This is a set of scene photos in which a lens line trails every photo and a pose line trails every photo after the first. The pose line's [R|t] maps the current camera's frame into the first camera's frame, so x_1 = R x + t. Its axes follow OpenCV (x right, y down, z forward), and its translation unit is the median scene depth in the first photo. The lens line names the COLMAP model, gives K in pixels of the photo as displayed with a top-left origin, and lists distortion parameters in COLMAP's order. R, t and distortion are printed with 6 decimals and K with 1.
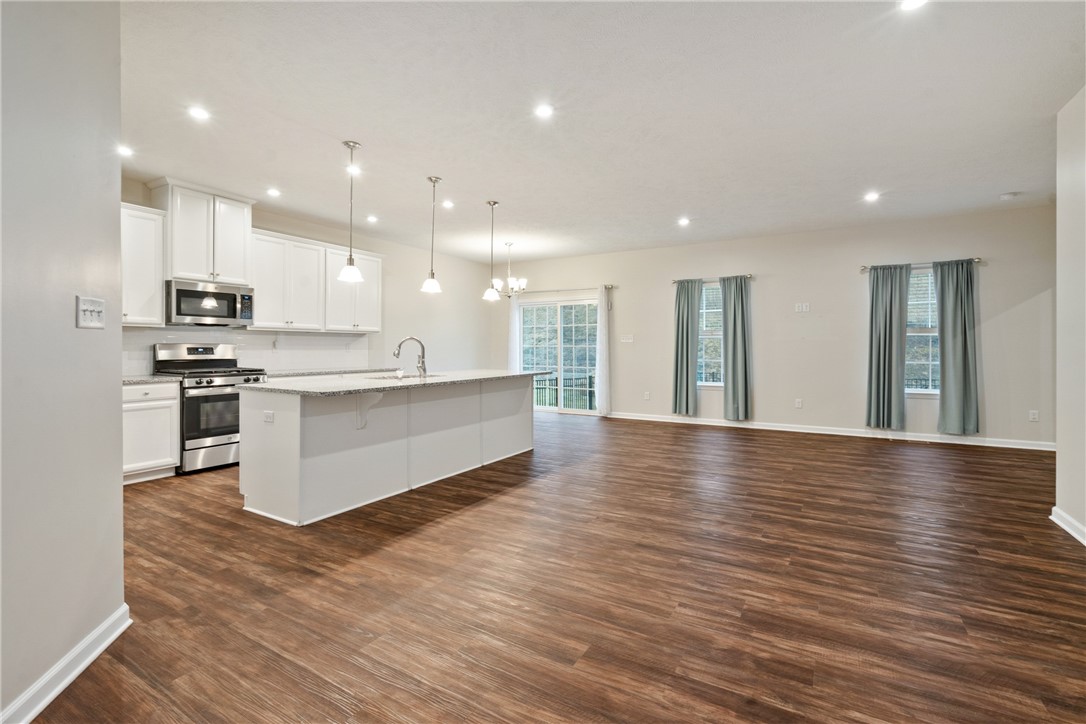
lens RADIAL K [[492.7, 0, 540.0], [0, 492.7, 350.7], [0, 0, 1]] dist [-0.004964, 0.001580]
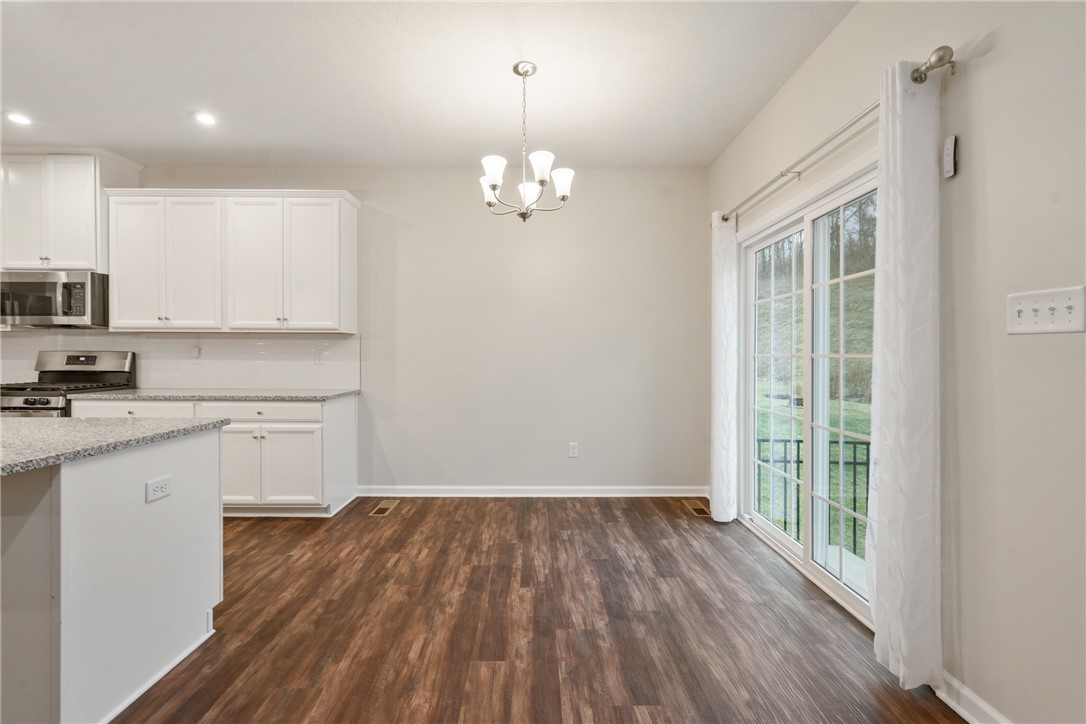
lens RADIAL K [[492.7, 0, 538.7], [0, 492.7, 359.2], [0, 0, 1]] dist [-0.004964, 0.001580]
pose [[0.521700, 0.006749, -0.853102, 0.405692], [-0.011225, 0.999936, 0.001046, -0.011050], [0.853055, 0.009031, 0.521743, 1.339078]]
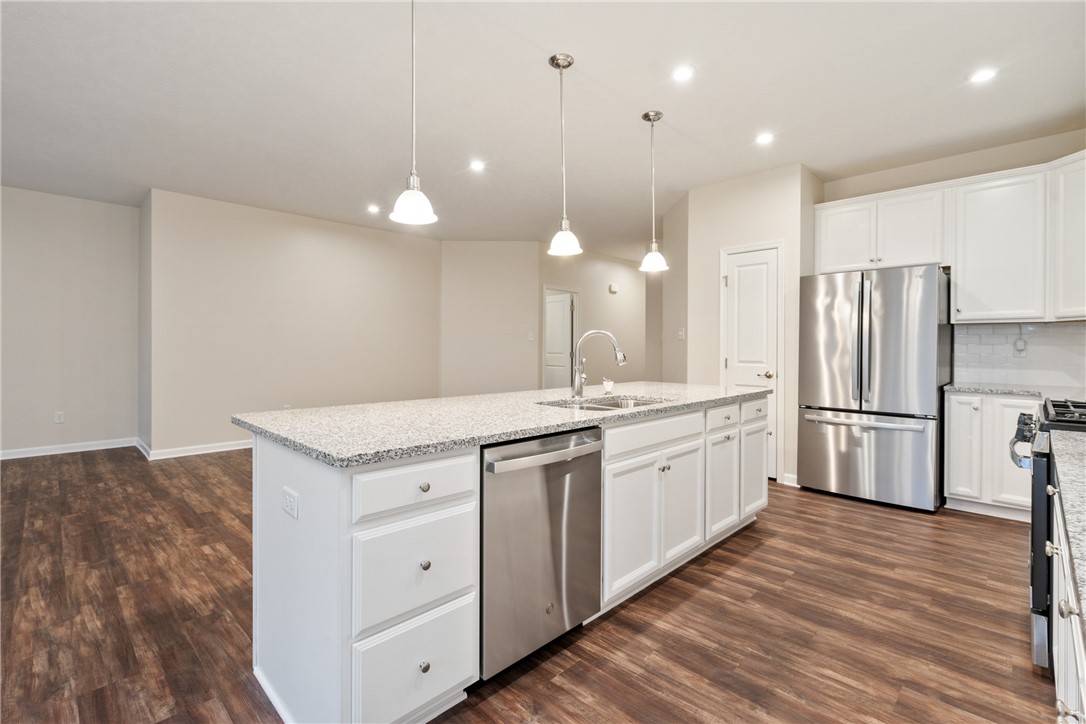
lens RADIAL K [[492.7, 0, 544.5], [0, 492.7, 351.7], [0, 0, 1]] dist [-0.004964, 0.001580]
pose [[-0.972516, -0.007475, 0.232717, -0.331597], [-0.002927, 0.999798, 0.019879, -0.012901], [-0.232819, 0.018651, -0.972341, 1.565830]]
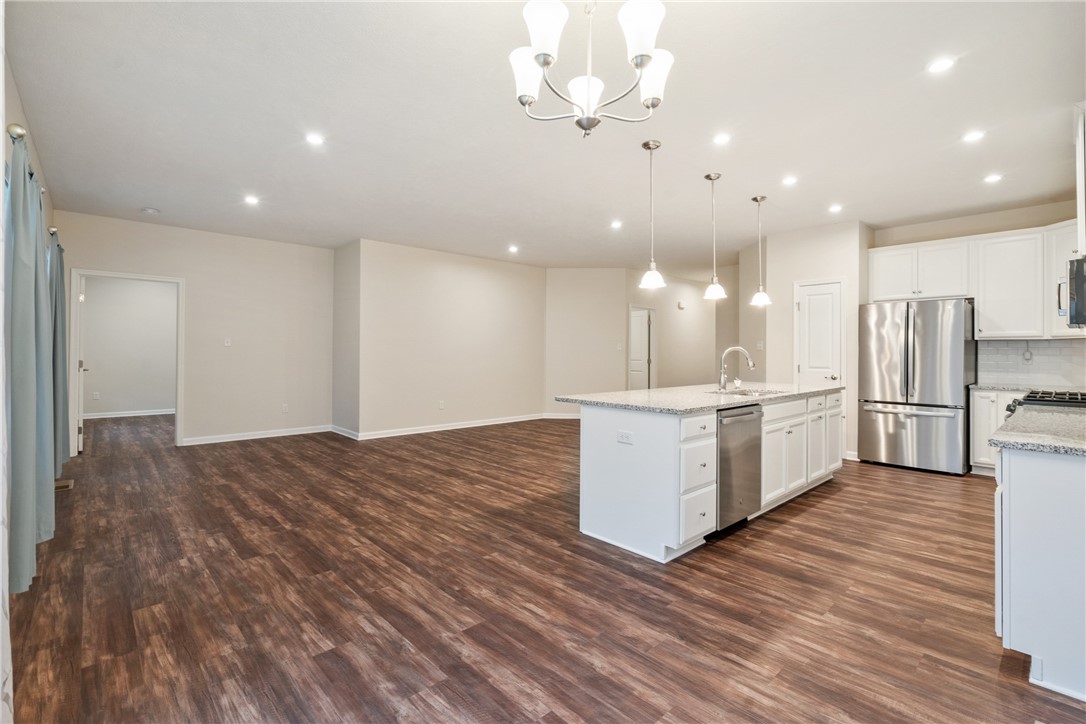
lens RADIAL K [[492.7, 0, 542.2], [0, 492.7, 351.4], [0, 0, 1]] dist [-0.004964, 0.001580]
pose [[-0.960256, -0.004839, 0.279080, -0.165464], [-0.002712, 0.999964, 0.008005, -0.025468], [-0.279109, 0.006930, -0.960234, 1.960596]]
